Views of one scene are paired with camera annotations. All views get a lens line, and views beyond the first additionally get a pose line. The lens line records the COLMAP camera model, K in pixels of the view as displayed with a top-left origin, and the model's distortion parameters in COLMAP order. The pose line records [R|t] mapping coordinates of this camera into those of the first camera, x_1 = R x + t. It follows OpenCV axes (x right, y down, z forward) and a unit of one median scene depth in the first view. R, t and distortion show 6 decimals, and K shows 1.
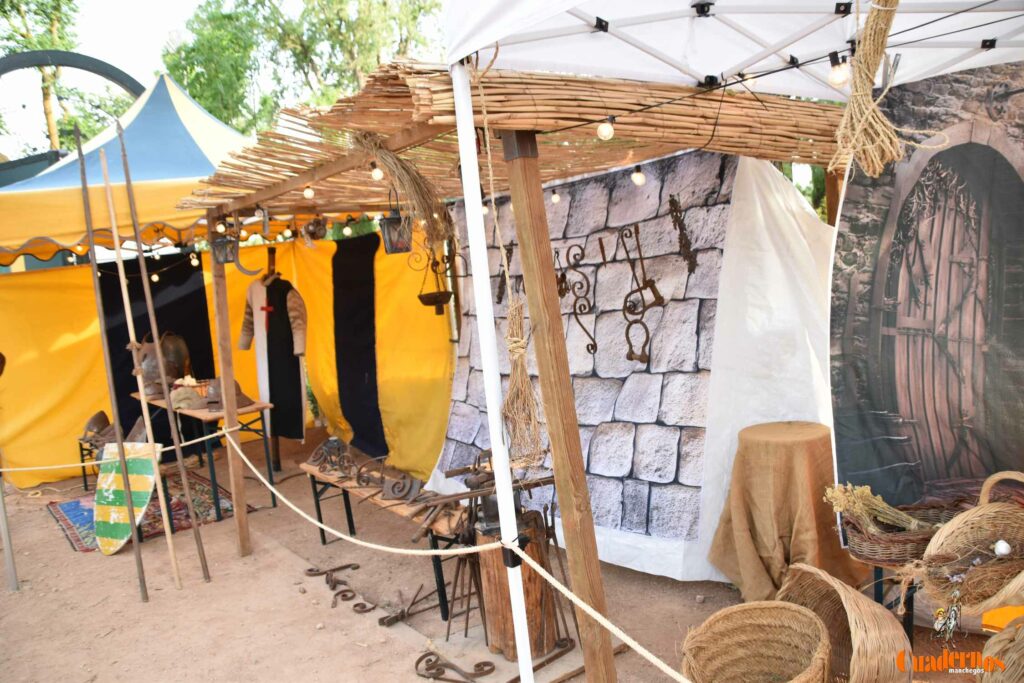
lens RADIAL K [[822.3, 0, 507.6], [0, 822.3, 349.6], [0, 0, 1]] dist [-0.161908, 0.122180]
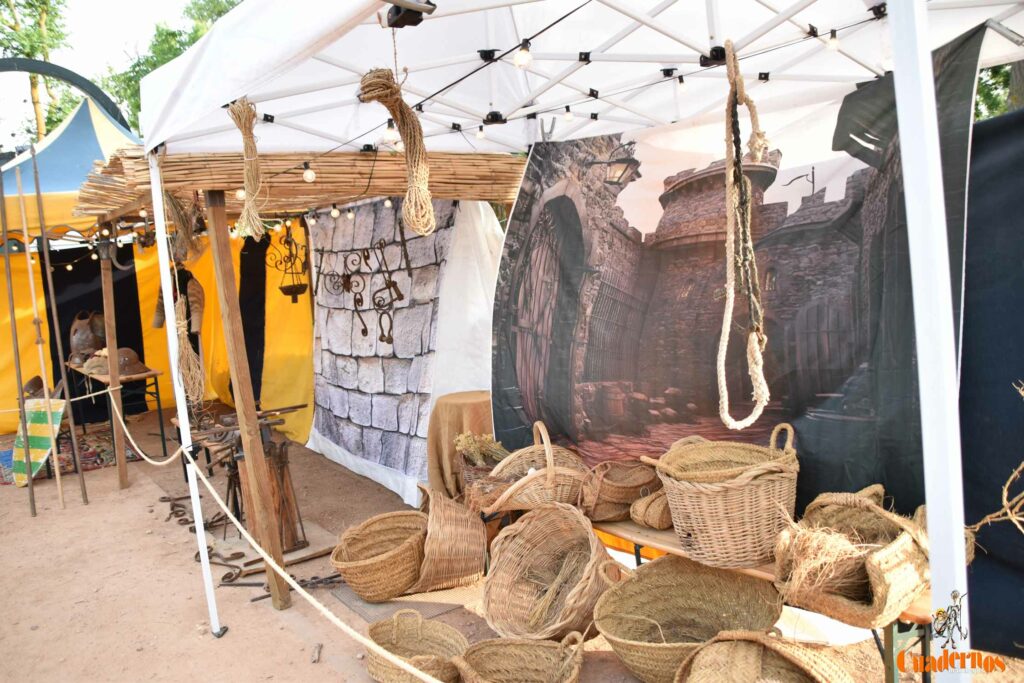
lens RADIAL K [[822.3, 0, 507.6], [0, 822.3, 349.6], [0, 0, 1]] dist [-0.161908, 0.122180]
pose [[0.999631, 0.026582, -0.005558, 0.303782], [-0.026489, 0.999517, 0.016229, -0.000785], [0.005986, -0.016076, 0.999853, -0.273267]]
